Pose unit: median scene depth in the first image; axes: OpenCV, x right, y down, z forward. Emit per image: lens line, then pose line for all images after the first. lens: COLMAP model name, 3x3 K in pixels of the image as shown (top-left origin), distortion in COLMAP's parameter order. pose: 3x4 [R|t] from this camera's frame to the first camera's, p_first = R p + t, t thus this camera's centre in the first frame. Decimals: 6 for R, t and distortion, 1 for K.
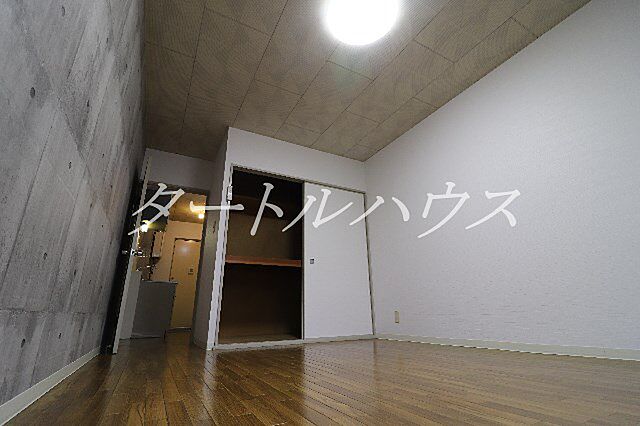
lens RADIAL K [[303.5, 0, 320.0], [0, 303.5, 213.0], [0, 0, 1]] dist [-0.001125, -0.000247]
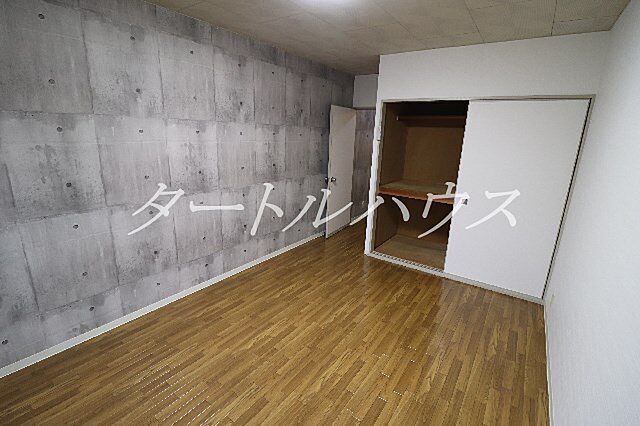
lens RADIAL K [[303.5, 0, 320.0], [0, 303.5, 213.0], [0, 0, 1]] dist [-0.001125, -0.000247]
pose [[0.450793, 0.250530, -0.856750, 0.561603], [0.223546, 0.897534, 0.380079, -0.246858], [0.864183, -0.362860, 0.348597, 0.325961]]
